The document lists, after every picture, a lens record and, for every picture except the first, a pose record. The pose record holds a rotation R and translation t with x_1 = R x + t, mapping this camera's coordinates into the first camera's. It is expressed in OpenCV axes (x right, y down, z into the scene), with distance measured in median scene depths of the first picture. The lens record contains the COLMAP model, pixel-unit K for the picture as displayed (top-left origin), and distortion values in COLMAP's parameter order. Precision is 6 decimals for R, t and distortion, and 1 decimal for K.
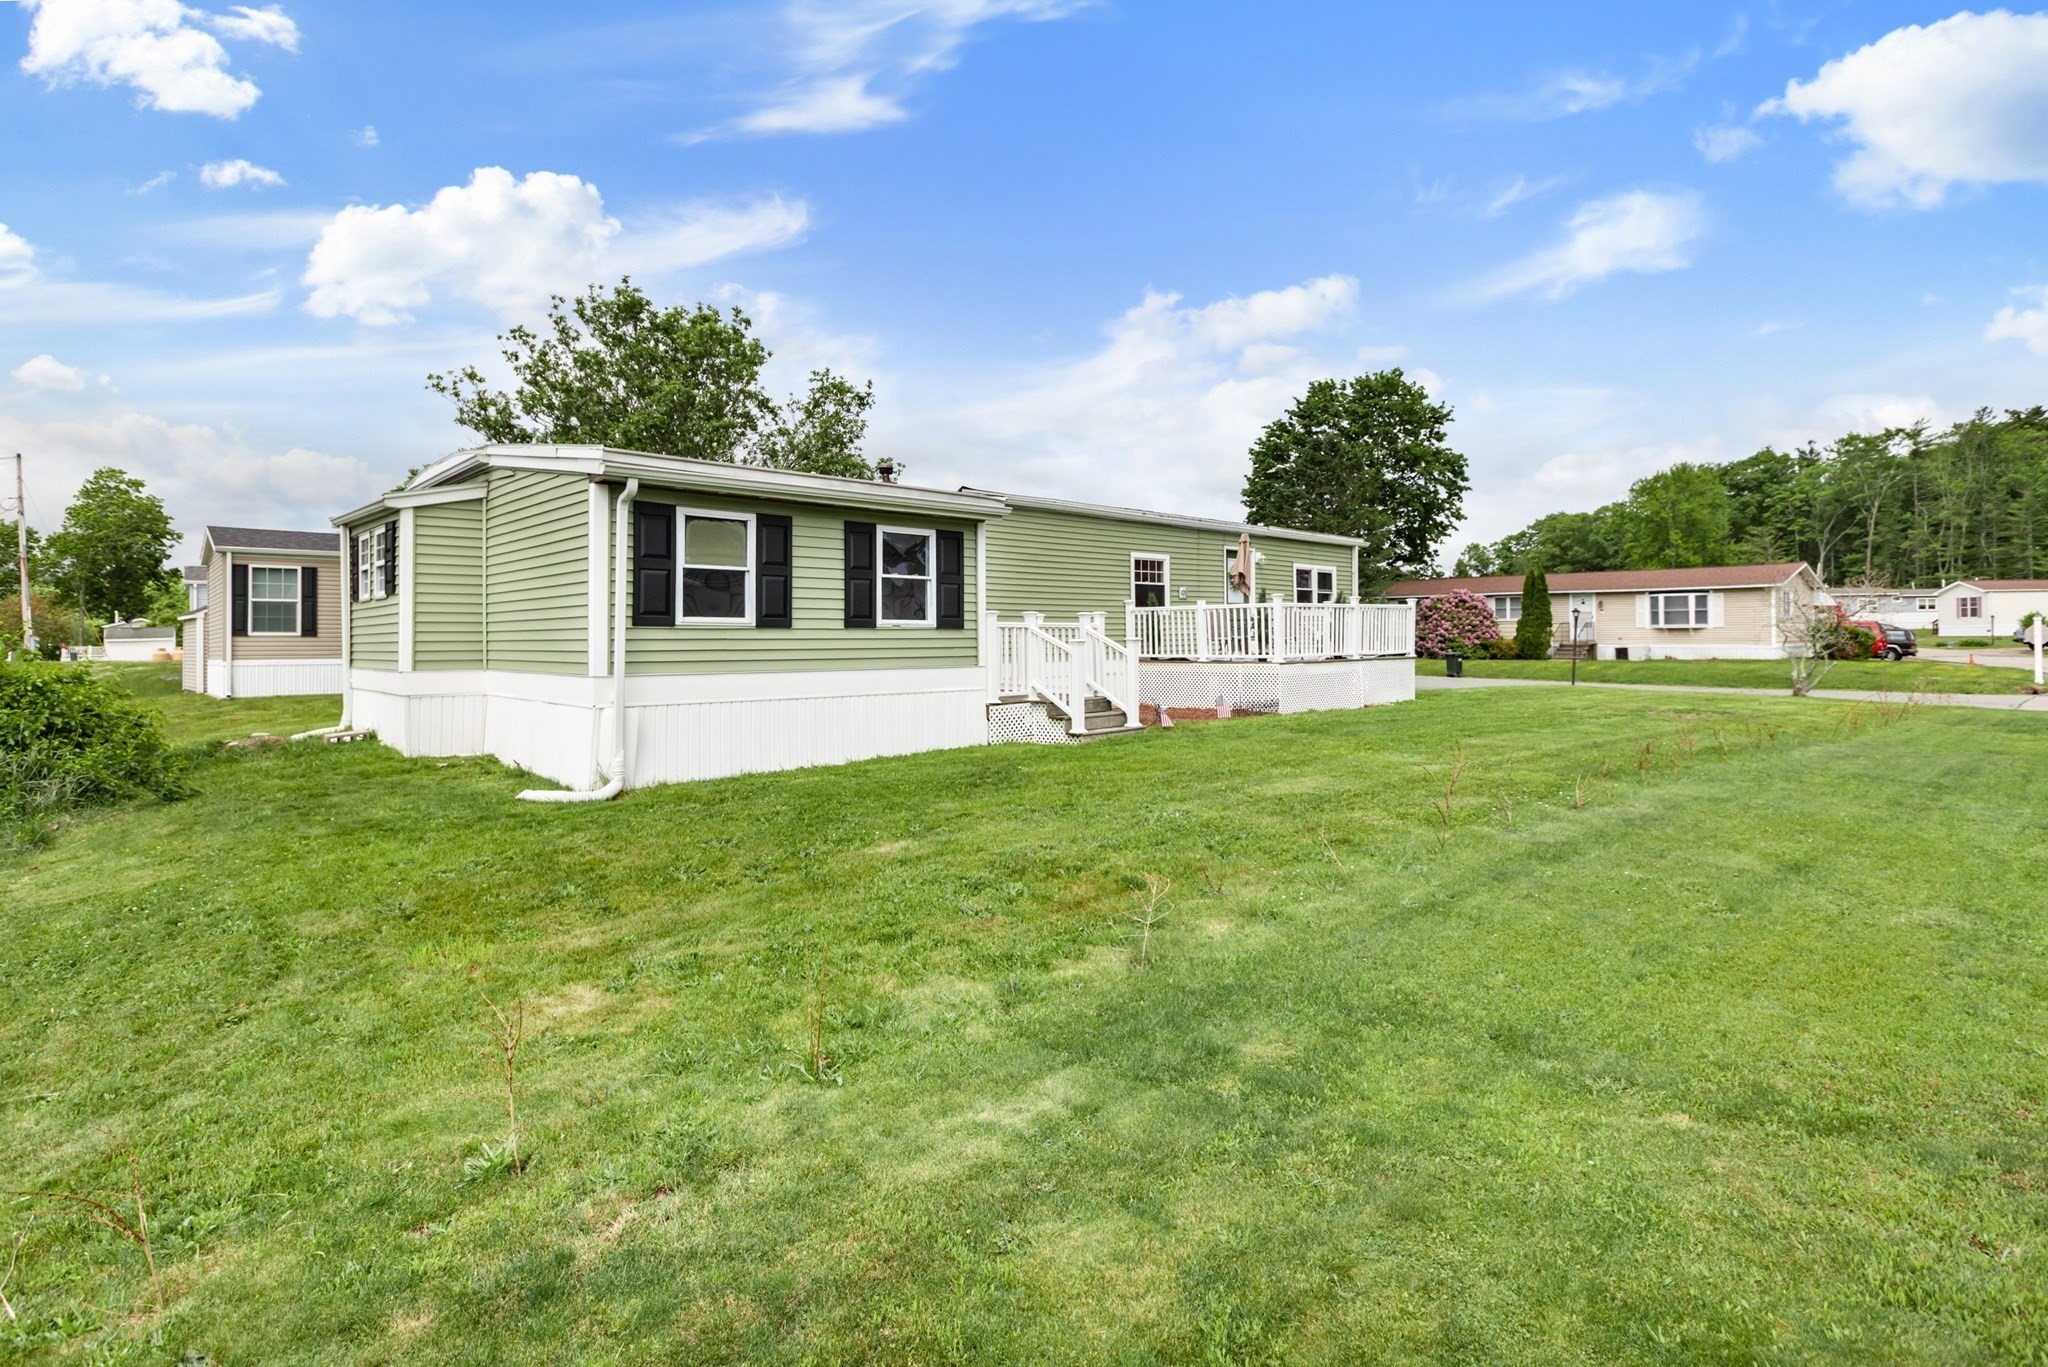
lens RADIAL K [[1001.6, 0, 1054.7], [0, 1001.6, 638.5], [0, 0, 1]] dist [-0.000995, 0.000056]
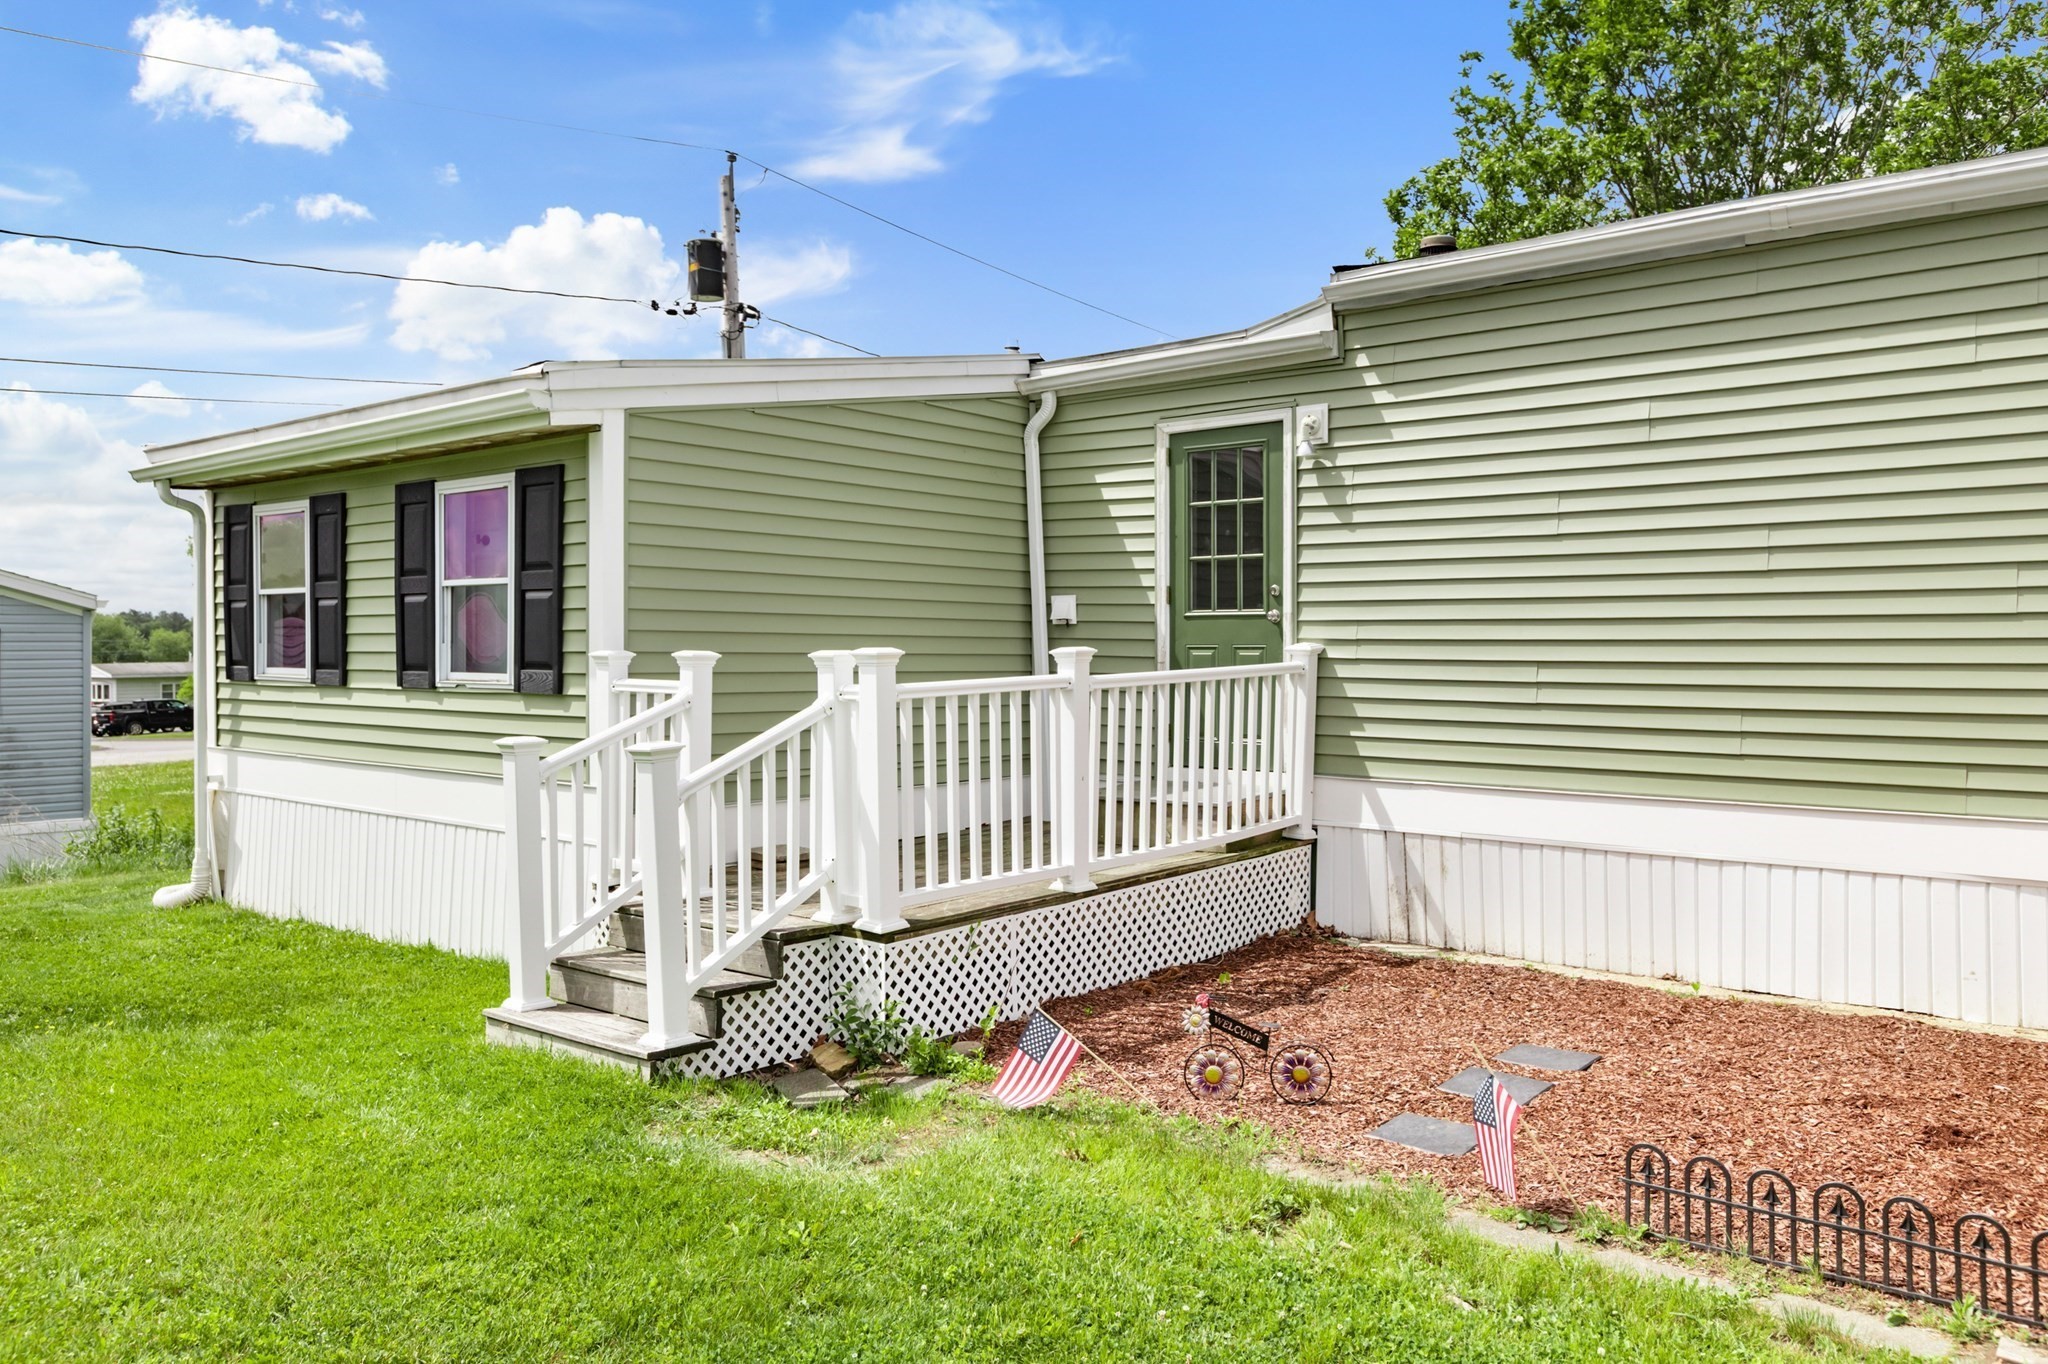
lens RADIAL K [[1525.6, 0, 1030.1], [0, 1525.6, 649.4], [0, 0, 1]] dist [0.007465, -0.001720]
pose [[0.109768, 0.010537, -0.993901, 0.289616], [0.003094, 0.999935, 0.010943, -0.018102], [0.993952, -0.004276, 0.109728, 0.575114]]
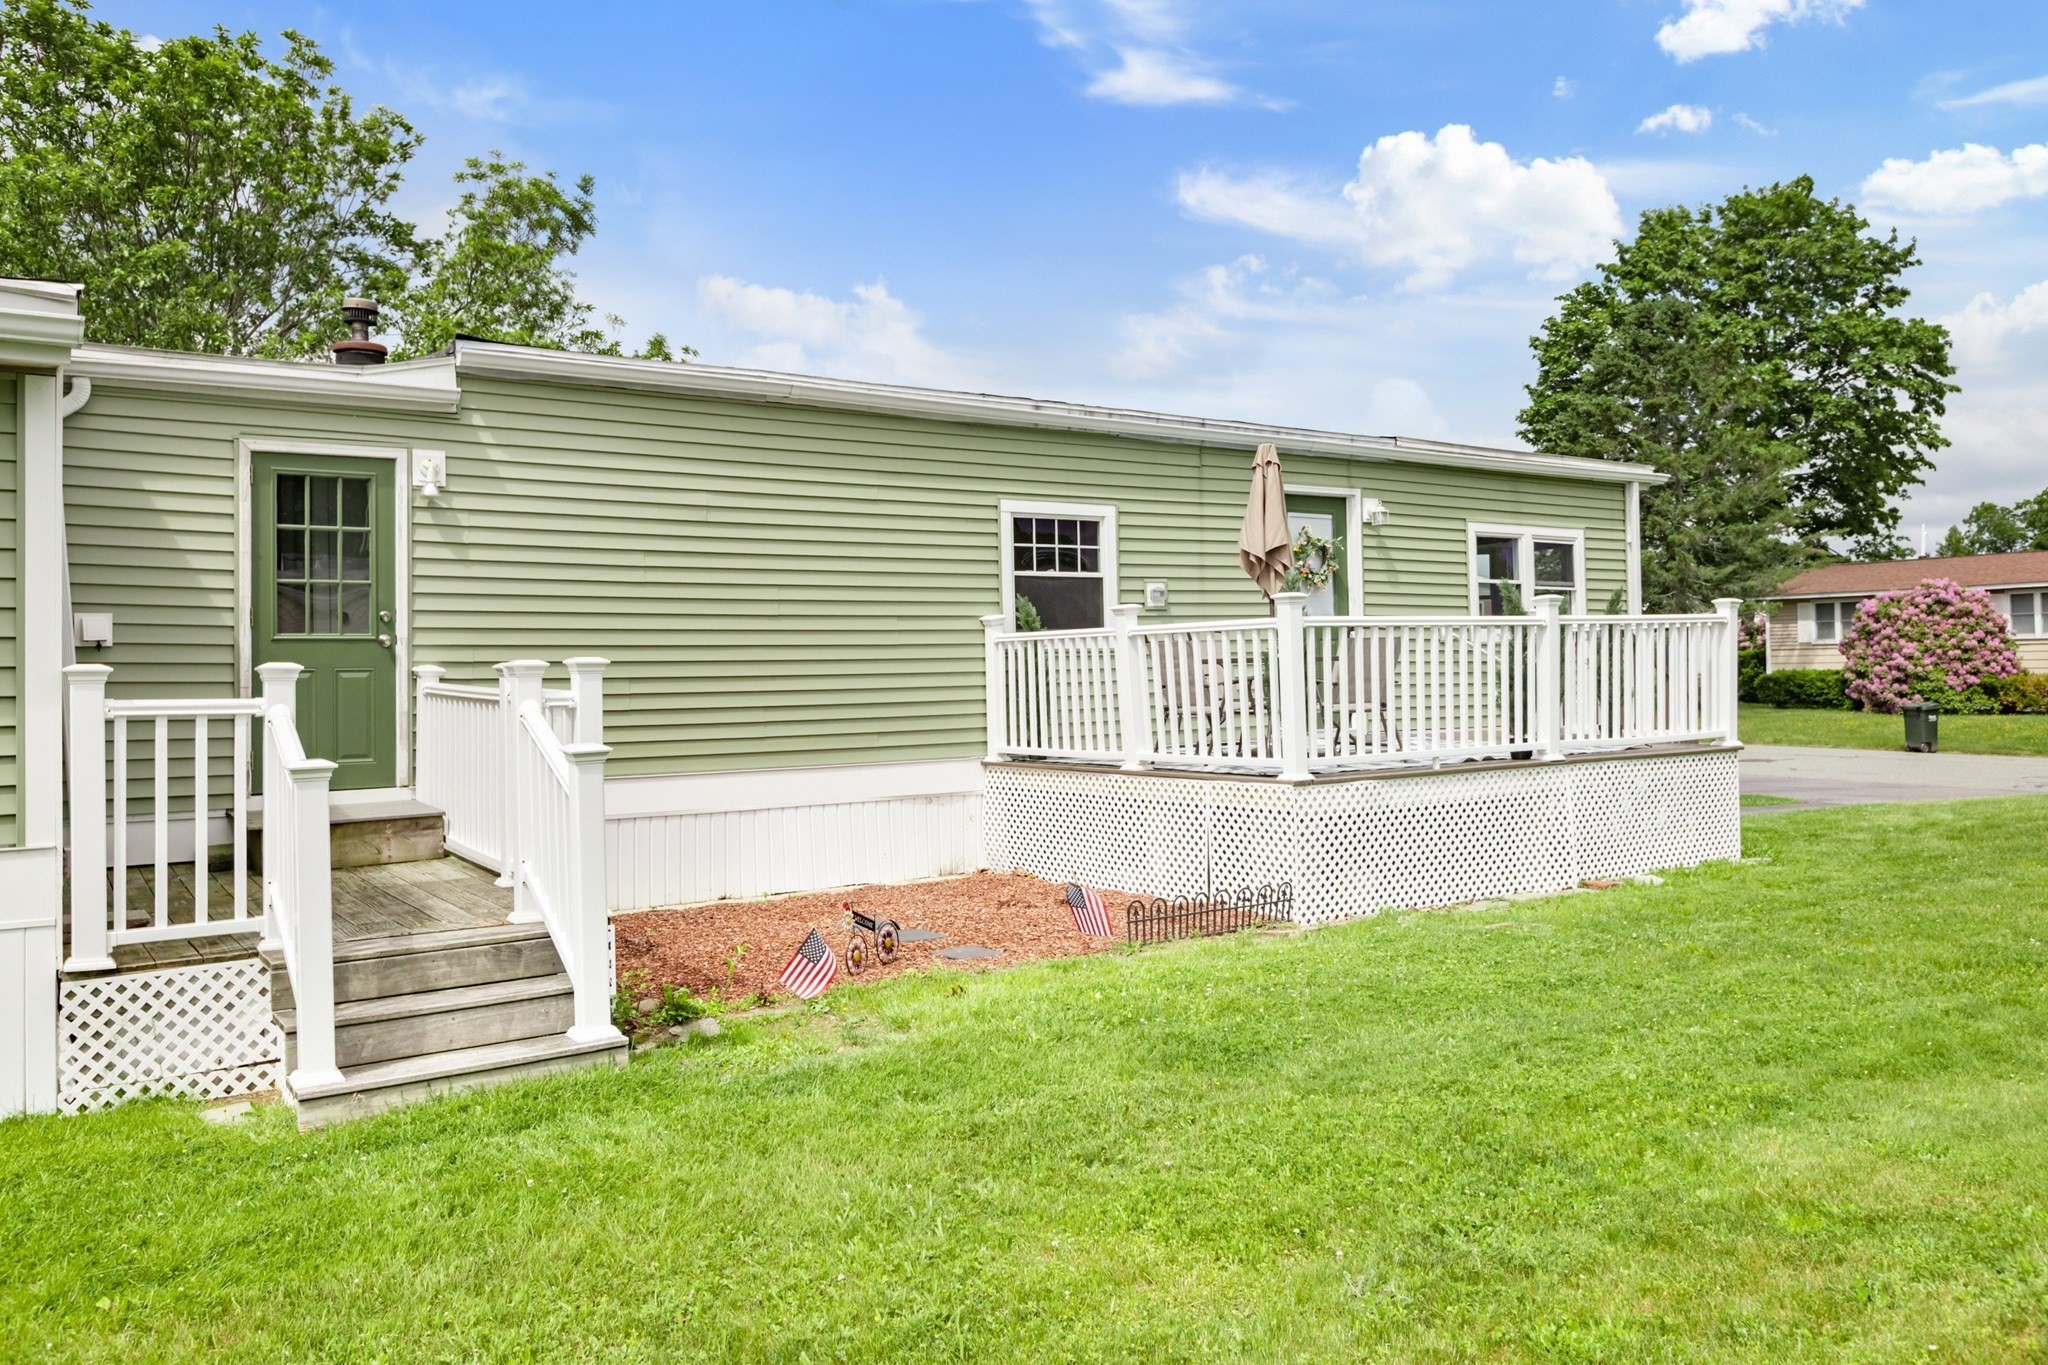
lens RADIAL K [[1525.6, 0, 1030.1], [0, 1525.6, 649.9], [0, 0, 1]] dist [0.007465, -0.001720]
pose [[0.986444, -0.011890, -0.163667, 0.154656], [0.009680, 0.999851, -0.014297, -0.012064], [0.163812, 0.012519, 0.986412, 0.307778]]
